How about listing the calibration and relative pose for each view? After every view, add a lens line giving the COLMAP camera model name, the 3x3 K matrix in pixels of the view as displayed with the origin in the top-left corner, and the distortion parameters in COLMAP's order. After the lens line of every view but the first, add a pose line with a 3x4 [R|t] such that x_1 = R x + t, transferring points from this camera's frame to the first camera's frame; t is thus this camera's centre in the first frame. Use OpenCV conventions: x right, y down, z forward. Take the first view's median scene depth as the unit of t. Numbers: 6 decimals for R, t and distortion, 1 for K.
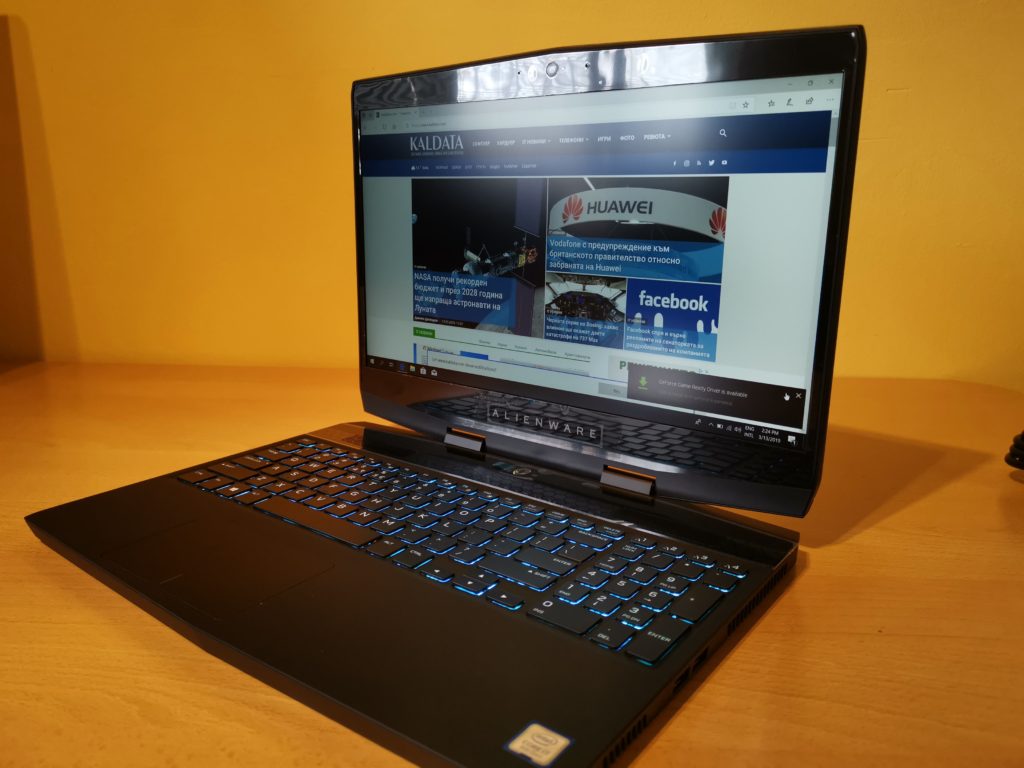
lens RADIAL K [[791.4, 0, 512.0], [0, 791.4, 384.0], [0, 0, 1]] dist [0.065086, -0.085941]
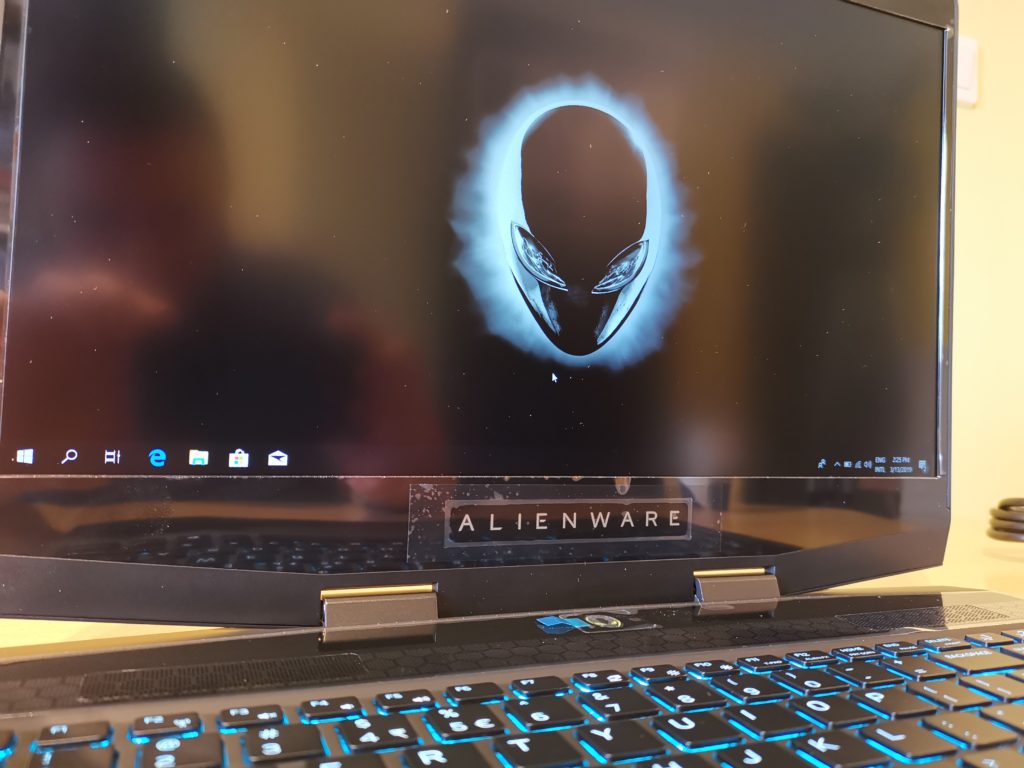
lens RADIAL K [[810.4, 0, 513.8], [0, 810.4, 380.4], [0, 0, 1]] dist [0.044655, -0.083810]
pose [[0.509911, 0.029882, 0.859708, -0.462440], [0.164325, 0.977609, -0.131444, 0.024590], [-0.844387, 0.208296, 0.493583, 0.803937]]
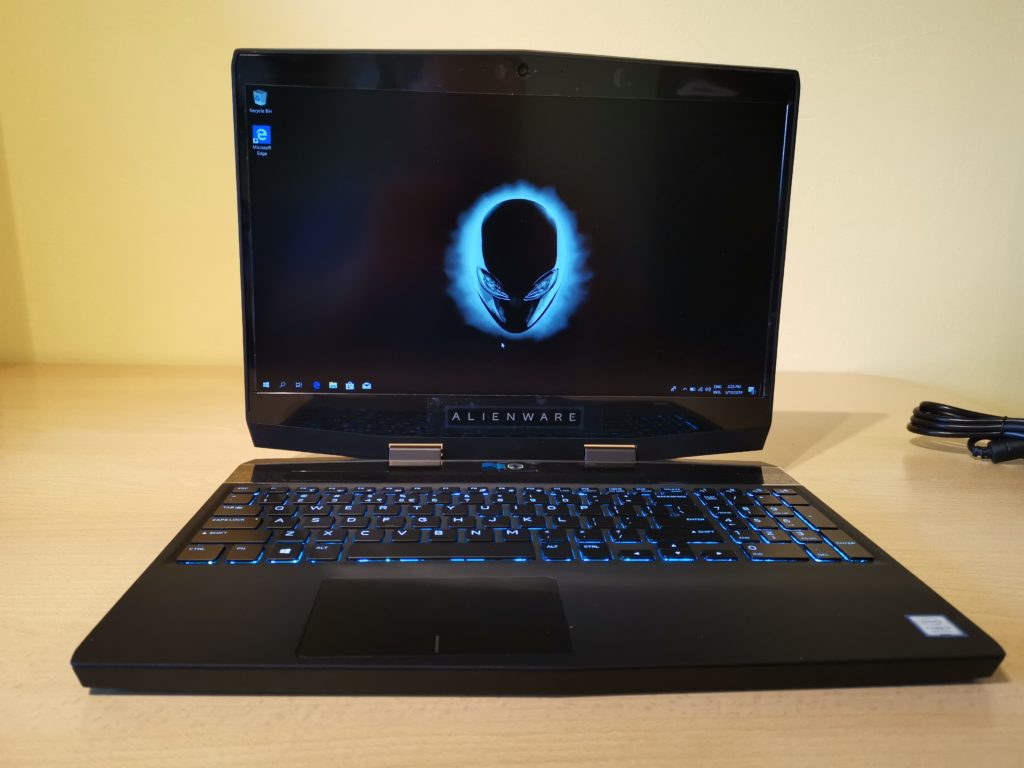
lens RADIAL K [[791.4, 0, 512.0], [0, 791.4, 384.0], [0, 0, 1]] dist [0.065086, -0.085941]
pose [[0.758270, -0.121114, 0.640592, -0.646026], [0.135001, 0.990465, 0.027463, -0.021934], [-0.637810, 0.065656, 0.767390, 0.236129]]
